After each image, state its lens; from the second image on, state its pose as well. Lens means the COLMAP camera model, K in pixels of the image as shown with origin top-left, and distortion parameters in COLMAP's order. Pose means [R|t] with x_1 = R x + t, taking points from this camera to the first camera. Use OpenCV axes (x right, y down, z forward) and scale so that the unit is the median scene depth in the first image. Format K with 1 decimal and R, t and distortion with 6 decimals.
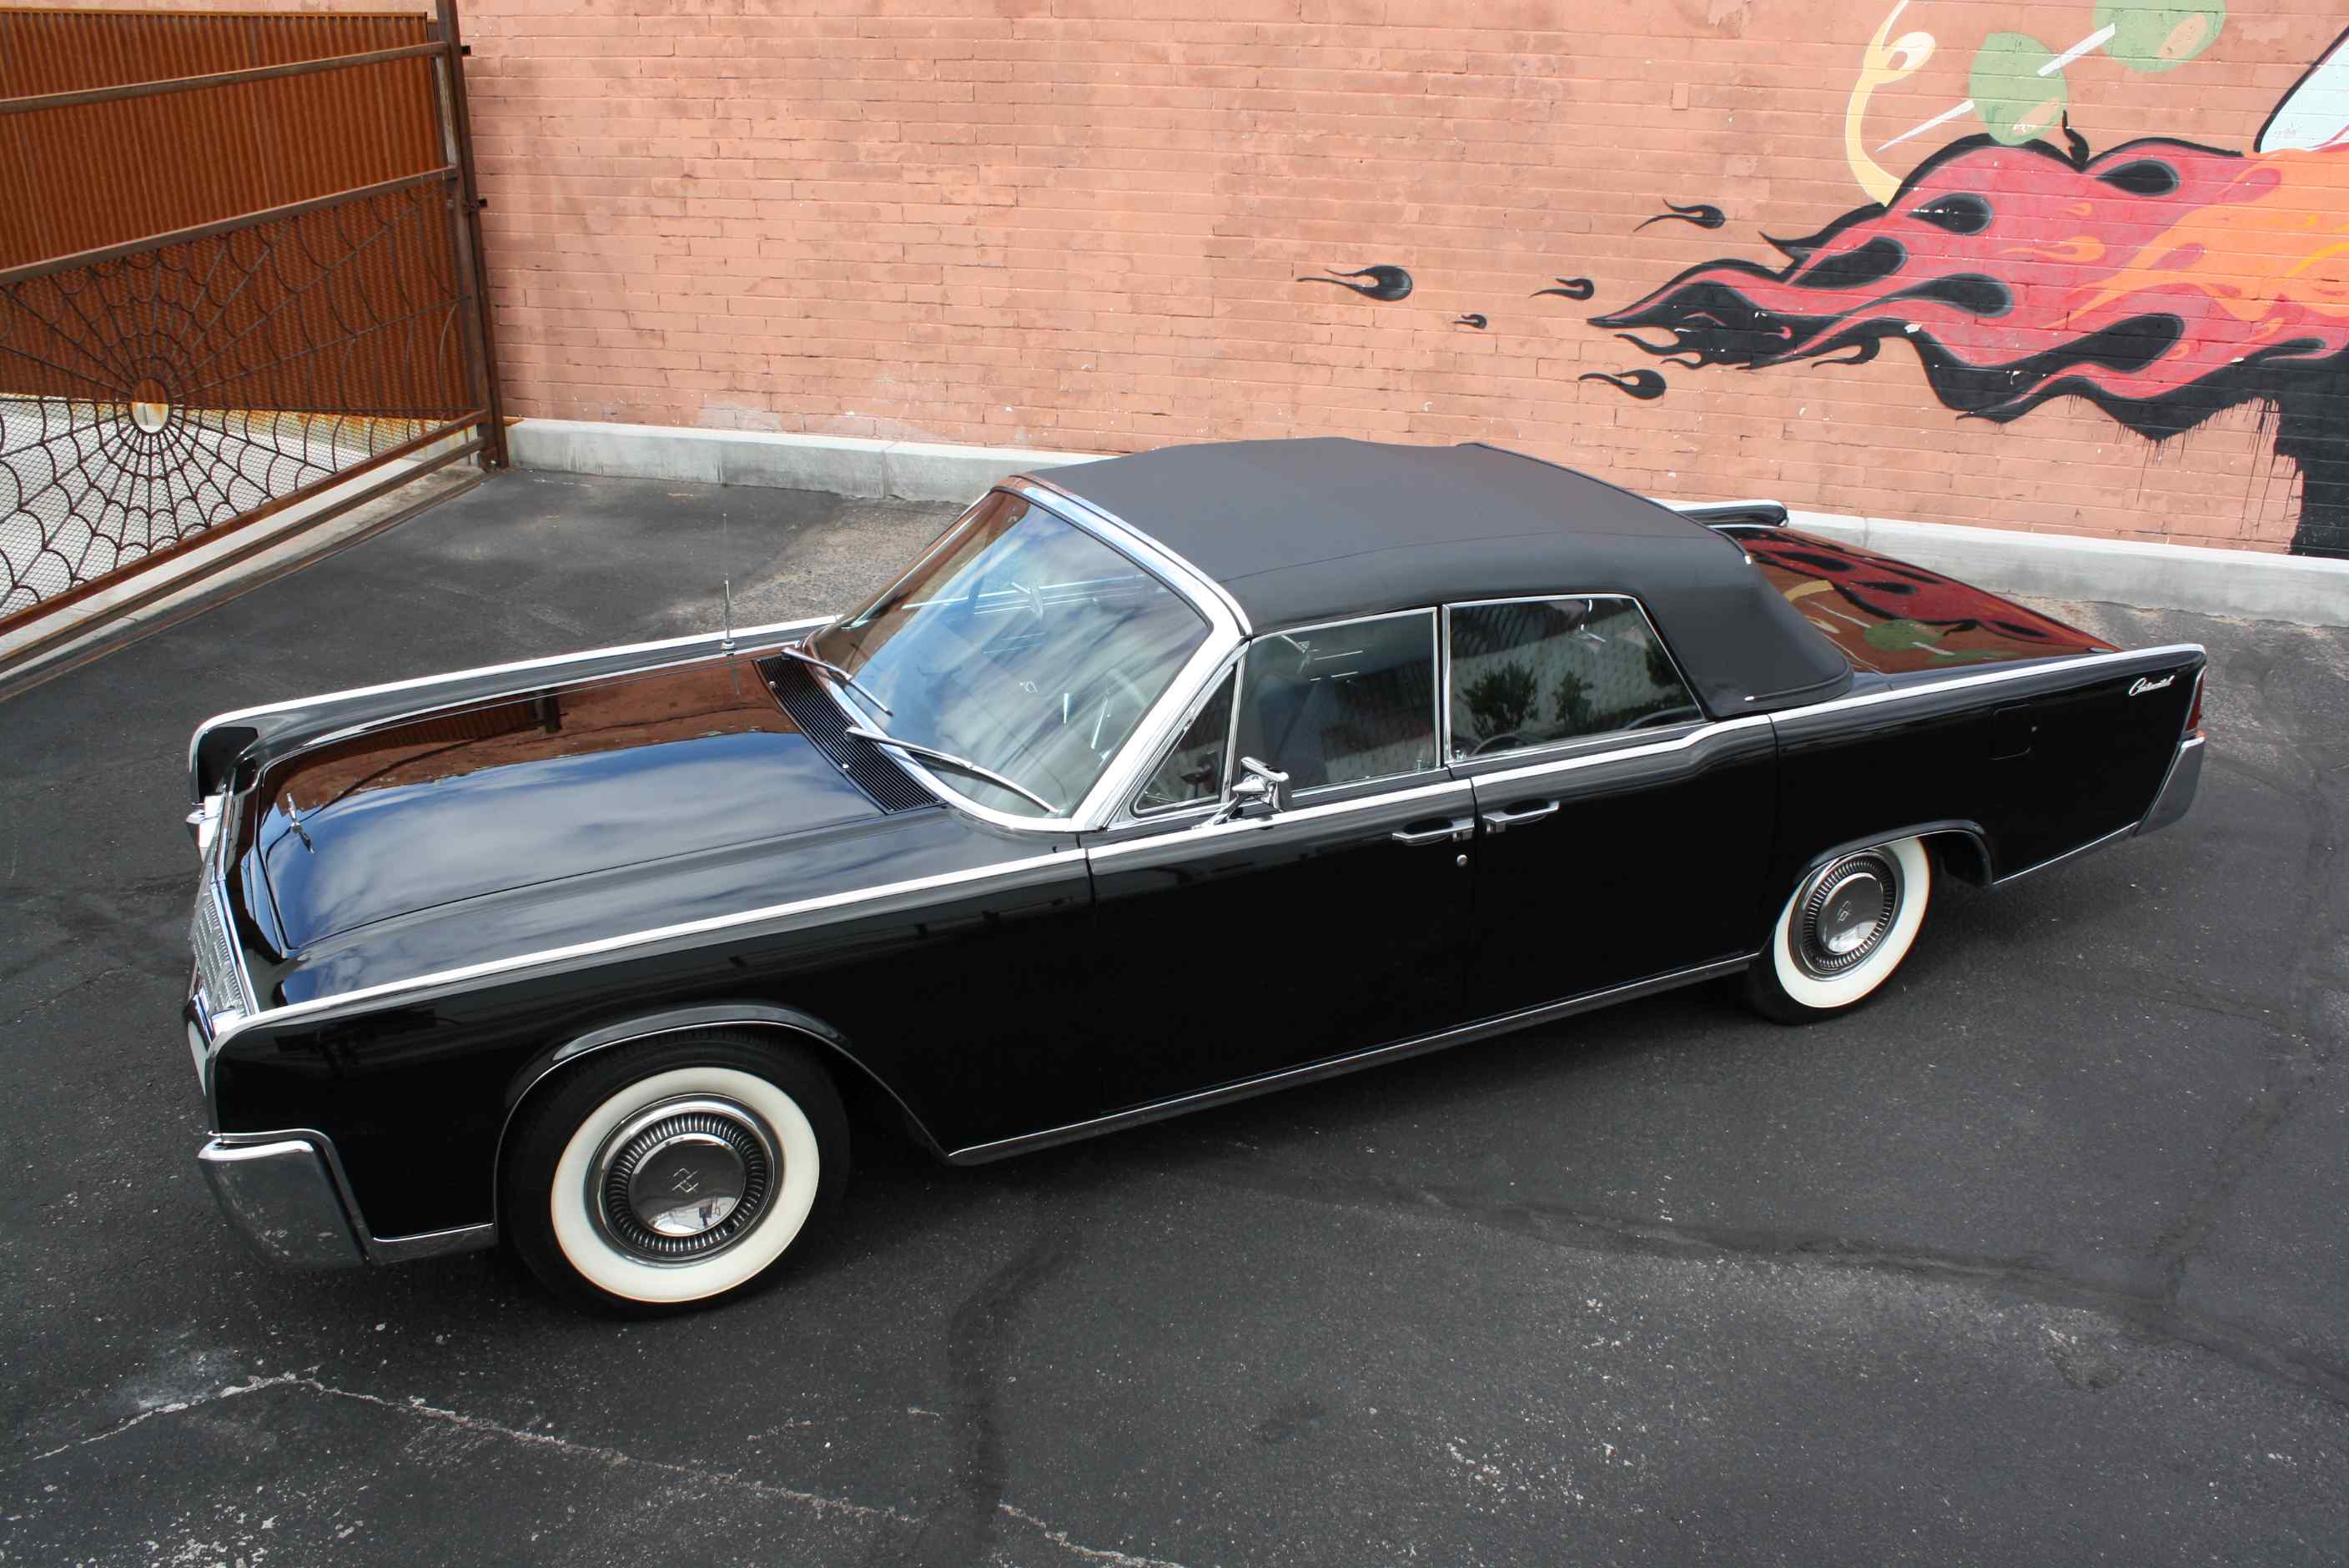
lens RADIAL K [[2011.5, 0, 1186.2], [0, 2011.5, 801.7], [0, 0, 1]] dist [-0.172821, 0.156997]
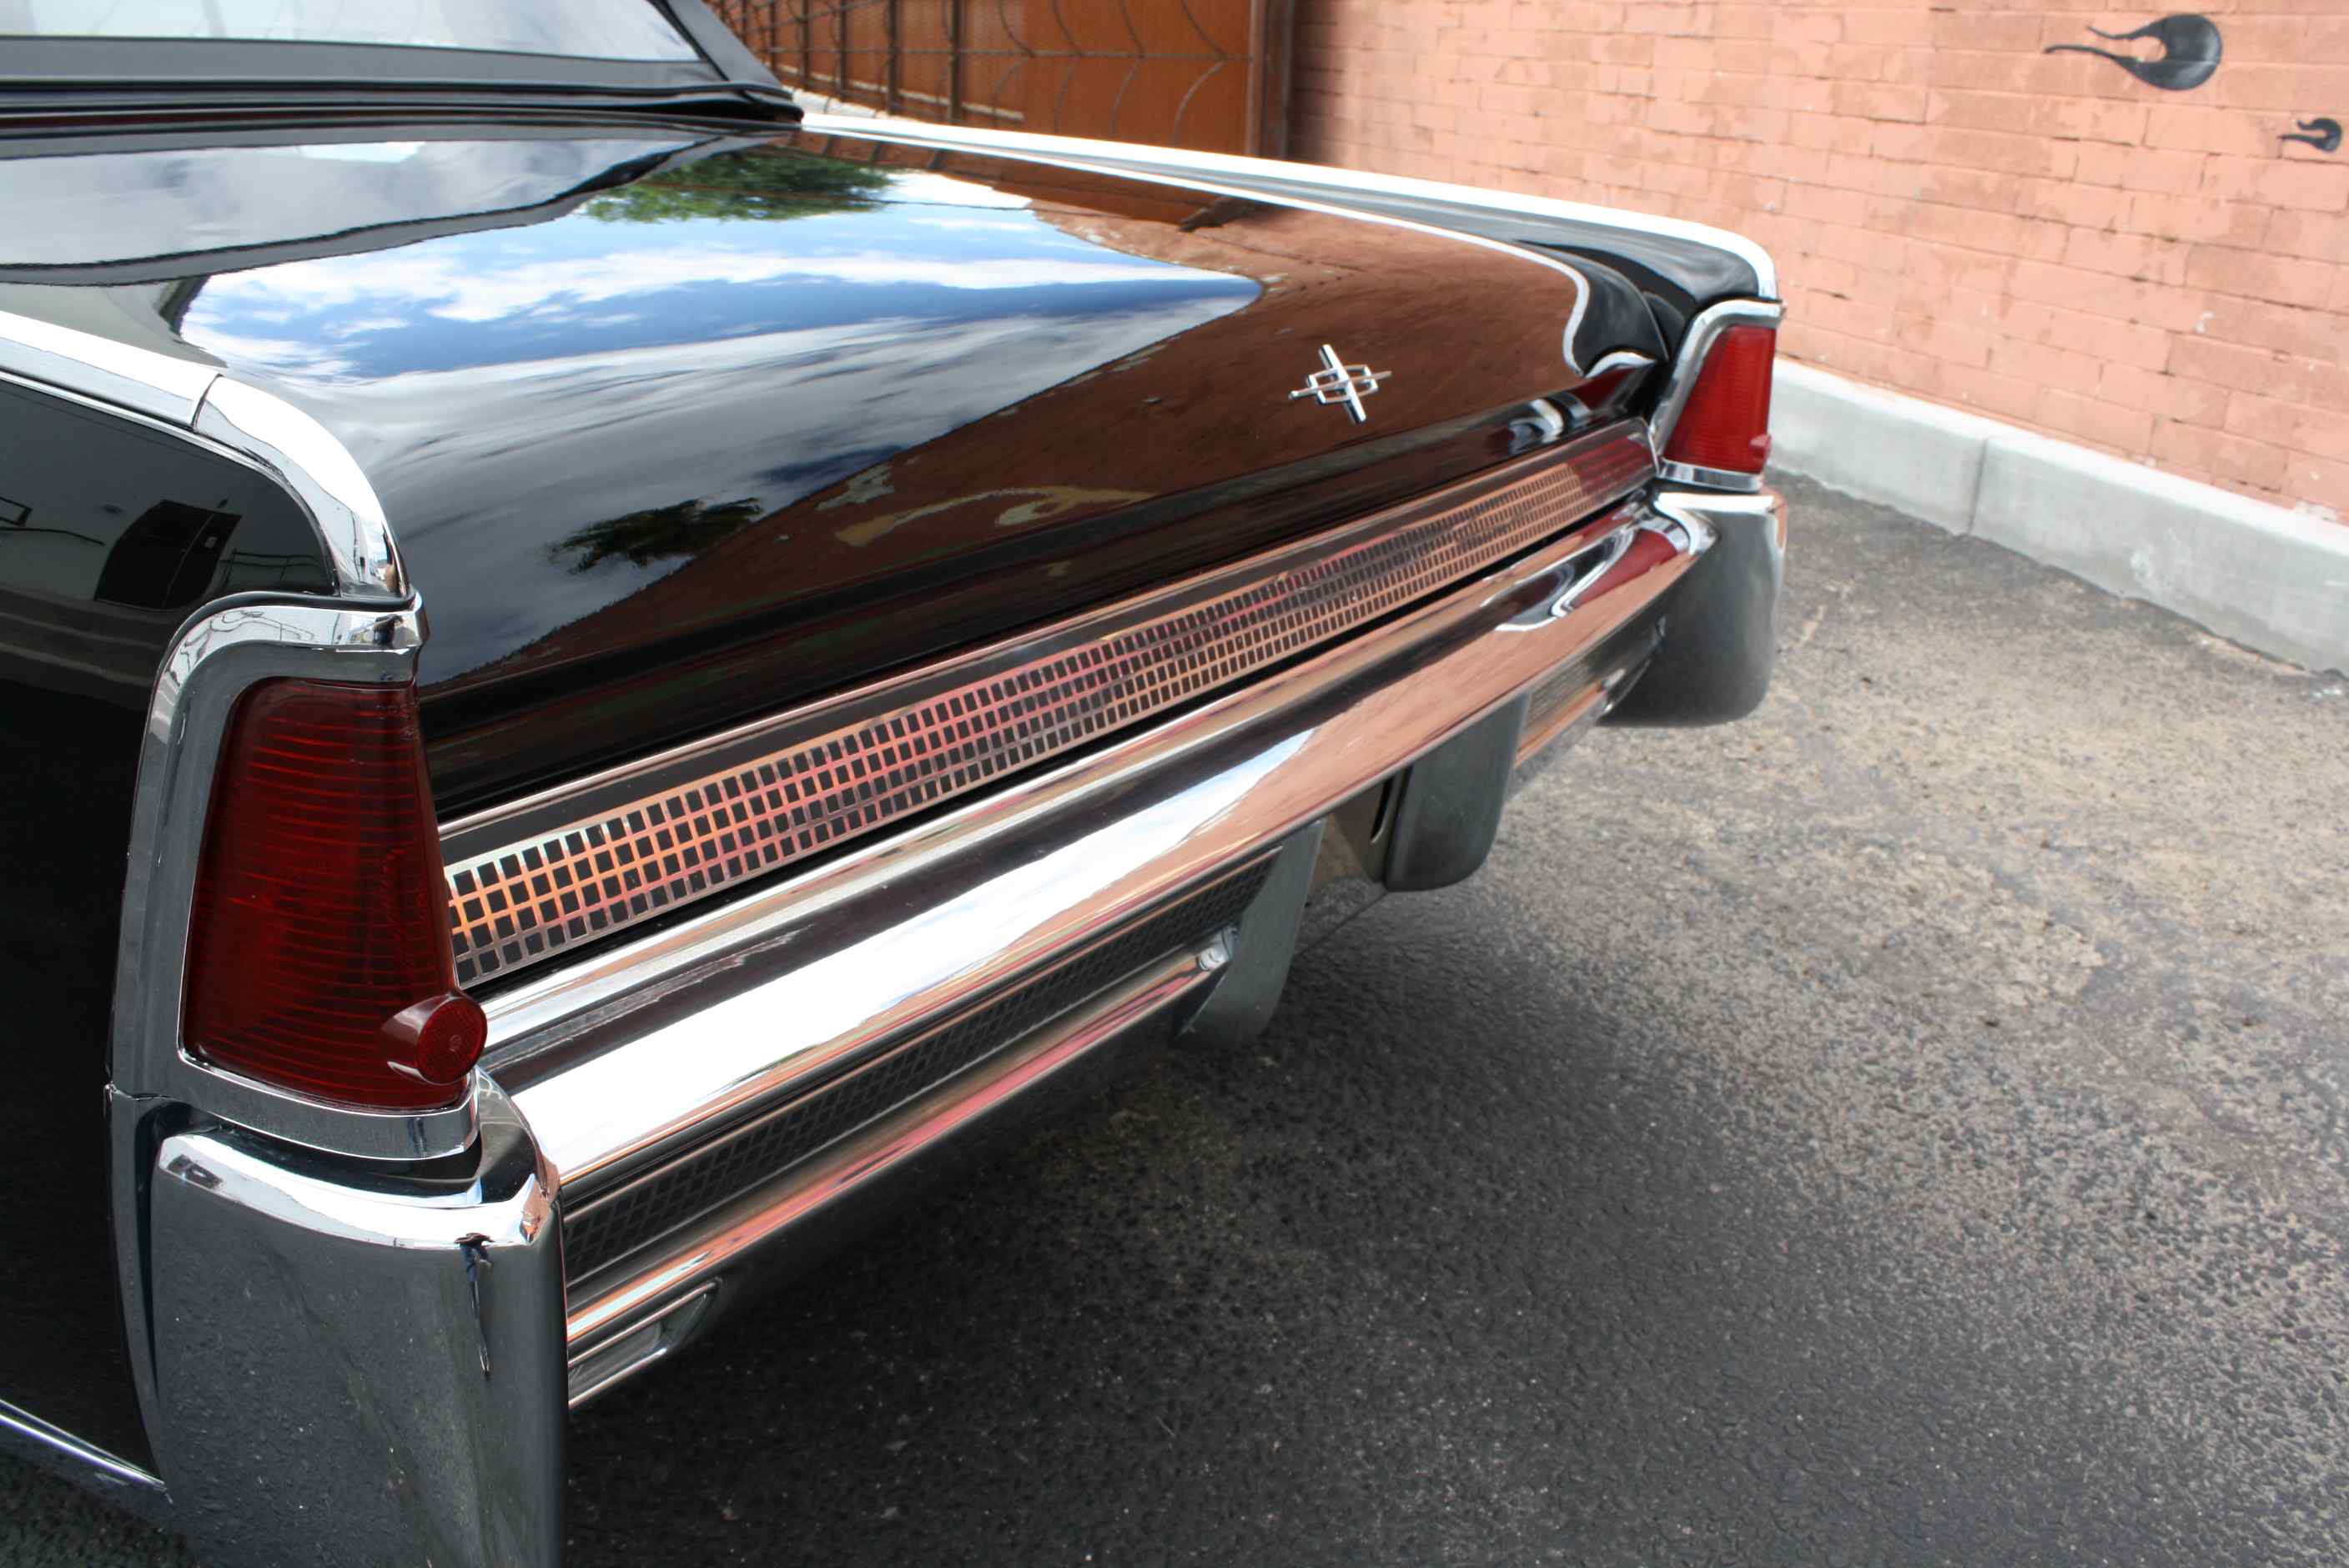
lens RADIAL K [[1986.9, 0, 1186.1], [0, 1986.9, 784.0], [0, 0, 1]] dist [-0.170443, 0.151768]
pose [[0.542948, 0.313264, -0.779149, 0.388757], [-0.378223, 0.919606, 0.106172, -0.055406], [0.749770, 0.237046, 0.617782, 0.580990]]
